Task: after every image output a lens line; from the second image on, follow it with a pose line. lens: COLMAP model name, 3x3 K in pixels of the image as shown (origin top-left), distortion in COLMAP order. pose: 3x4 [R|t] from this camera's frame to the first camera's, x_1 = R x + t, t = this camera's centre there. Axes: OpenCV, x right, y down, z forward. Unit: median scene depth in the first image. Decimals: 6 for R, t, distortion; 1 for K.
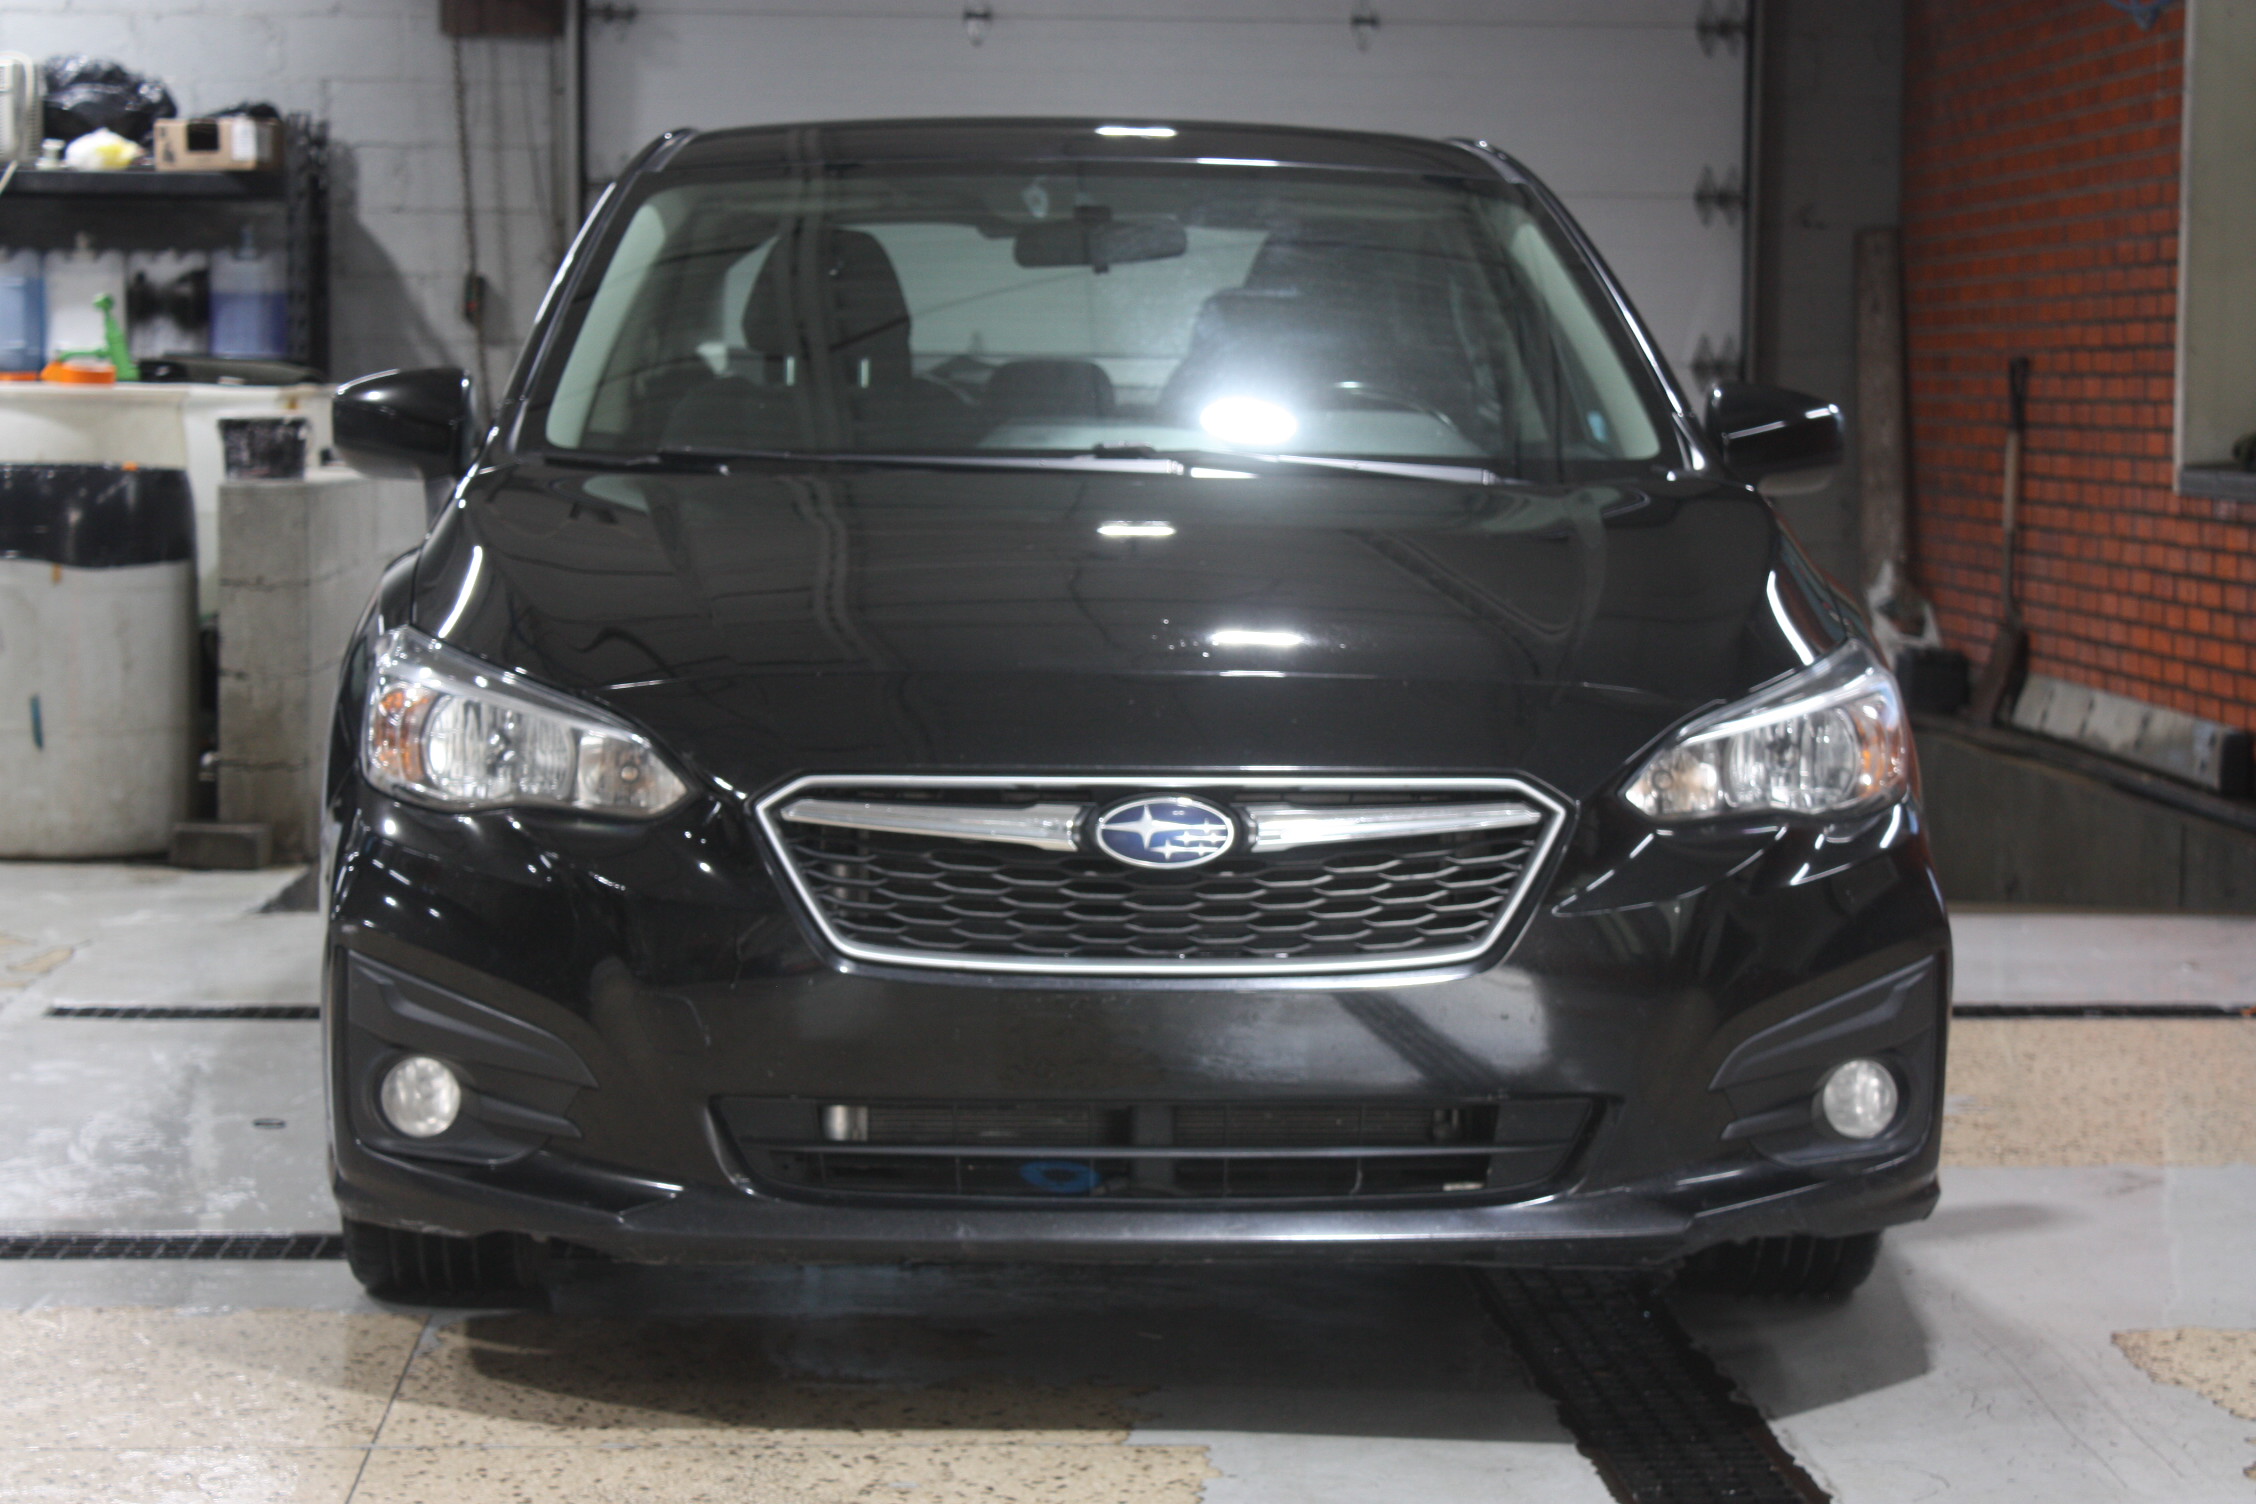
lens RADIAL K [[4834.2, 0, 1128.1], [0, 4834.2, 749.6], [0, 0, 1]] dist [-0.000054, 0.000000]
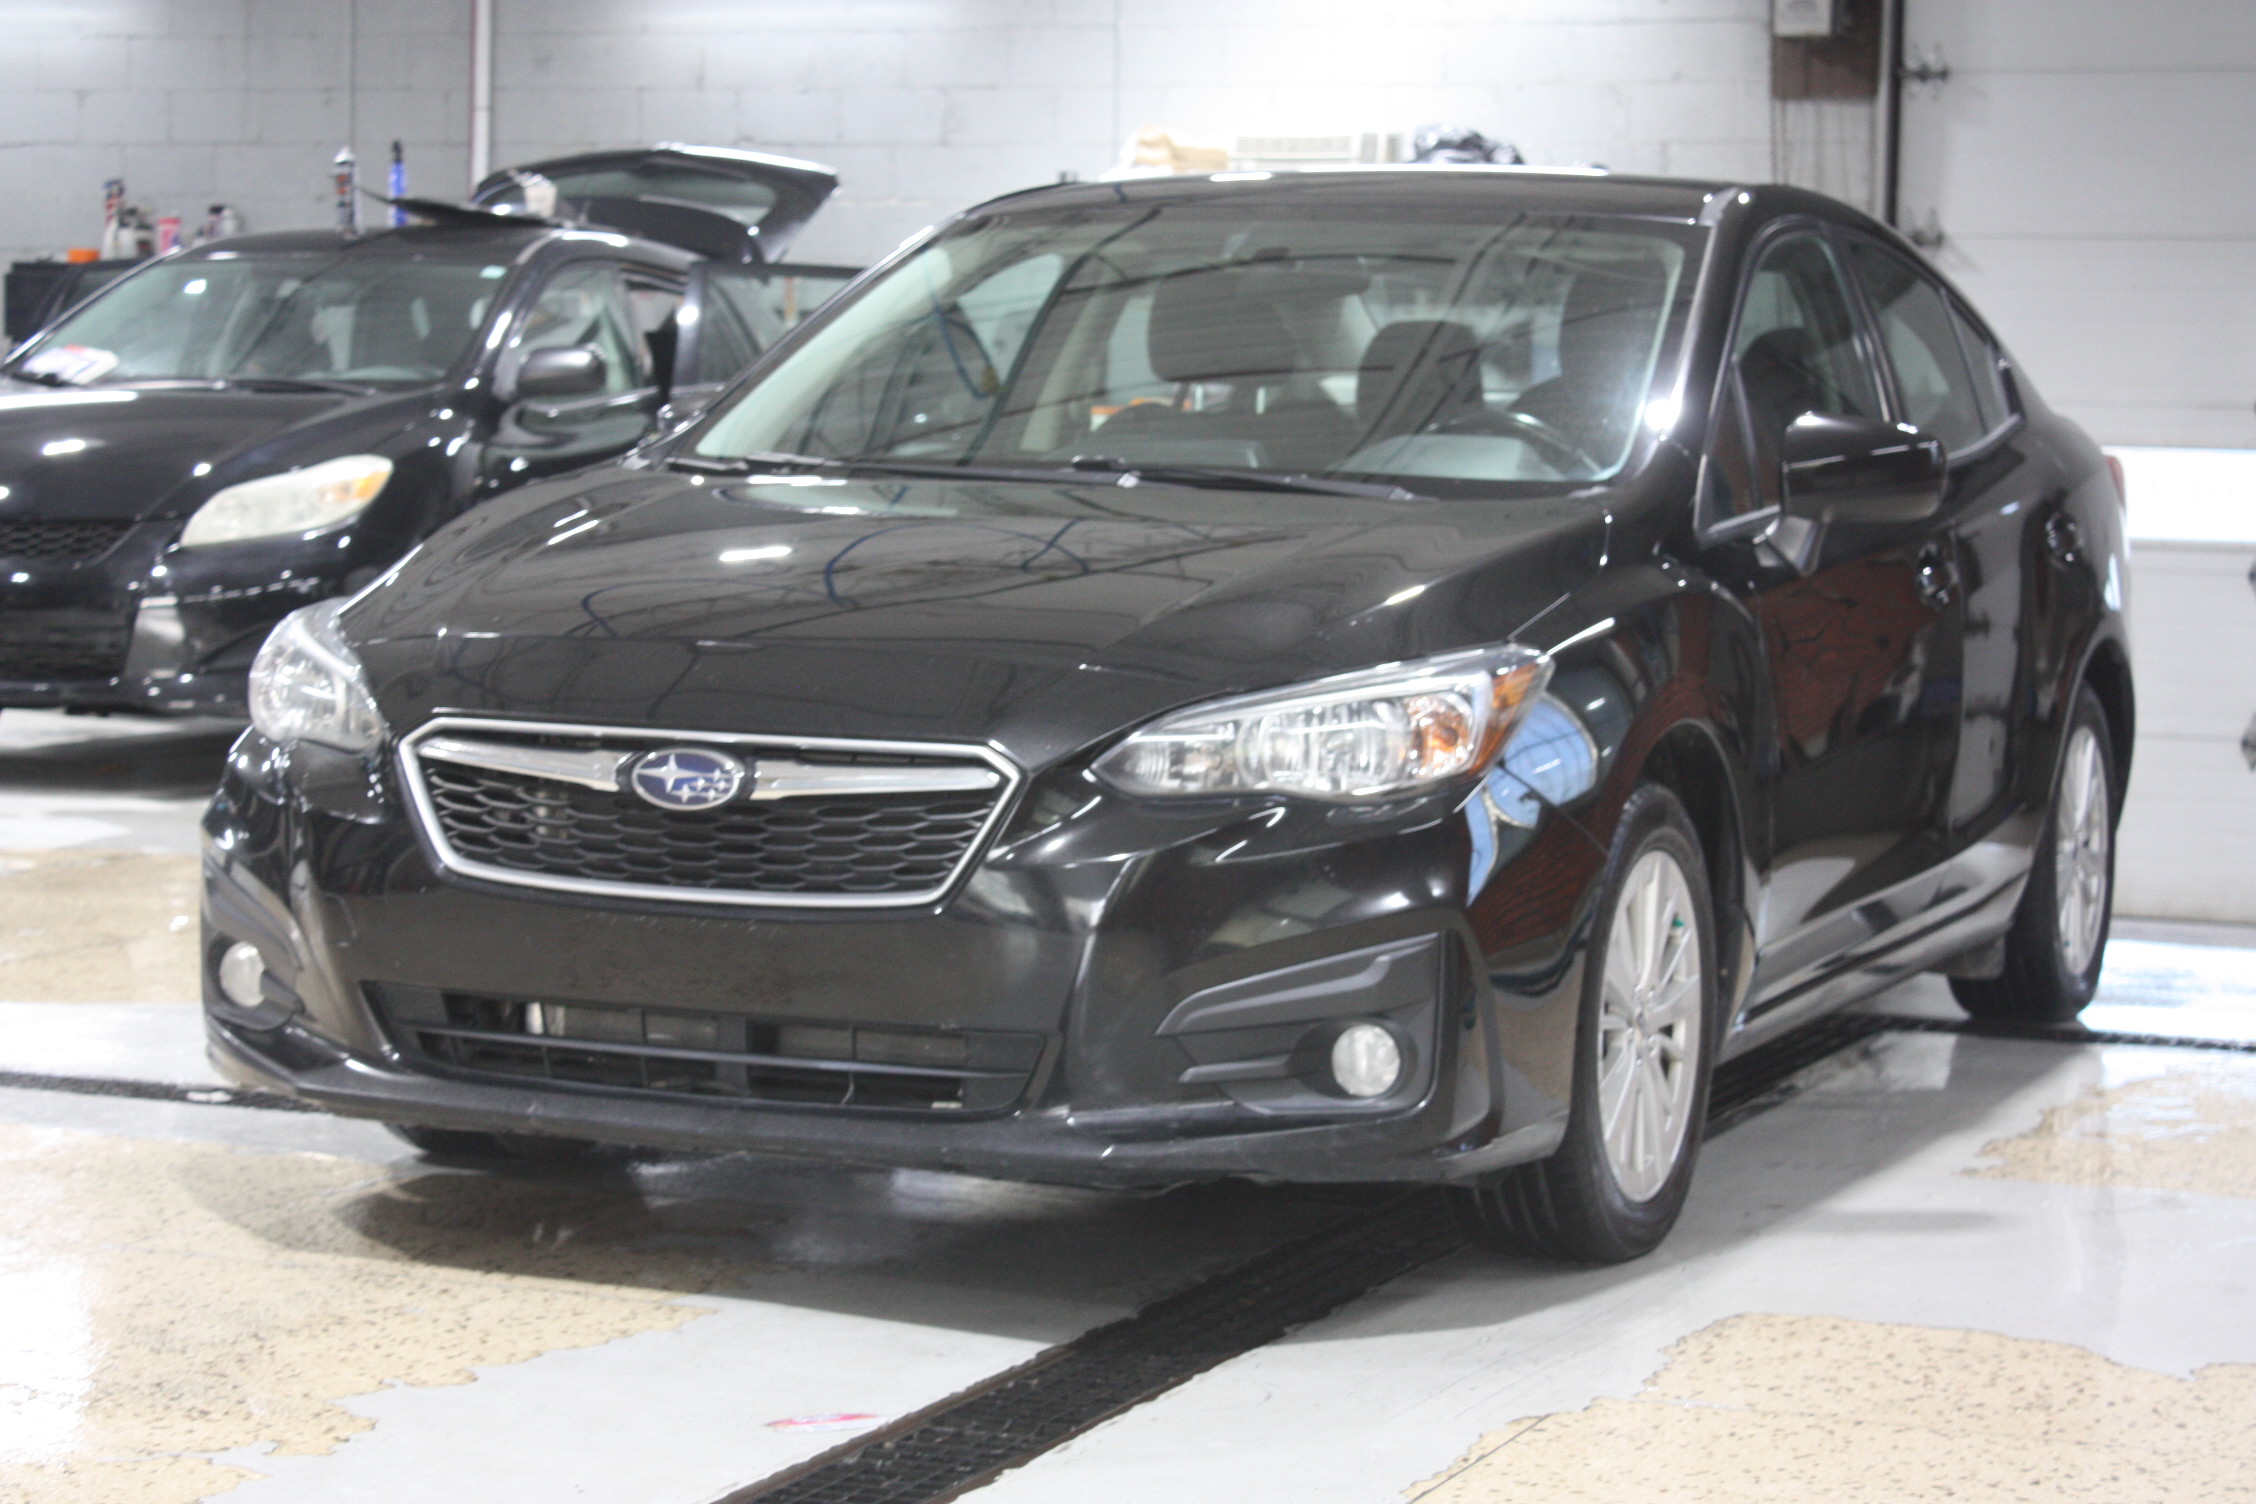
lens RADIAL K [[4844.4, 0, 1127.4], [0, 4844.4, 753.8], [0, 0, 1]] dist [0.051296, 0.000000]
pose [[0.888171, 0.039711, -0.457795, 0.629709], [-0.045720, 0.998952, -0.002048, 0.008461], [0.457234, 0.022750, 0.889056, 0.005467]]
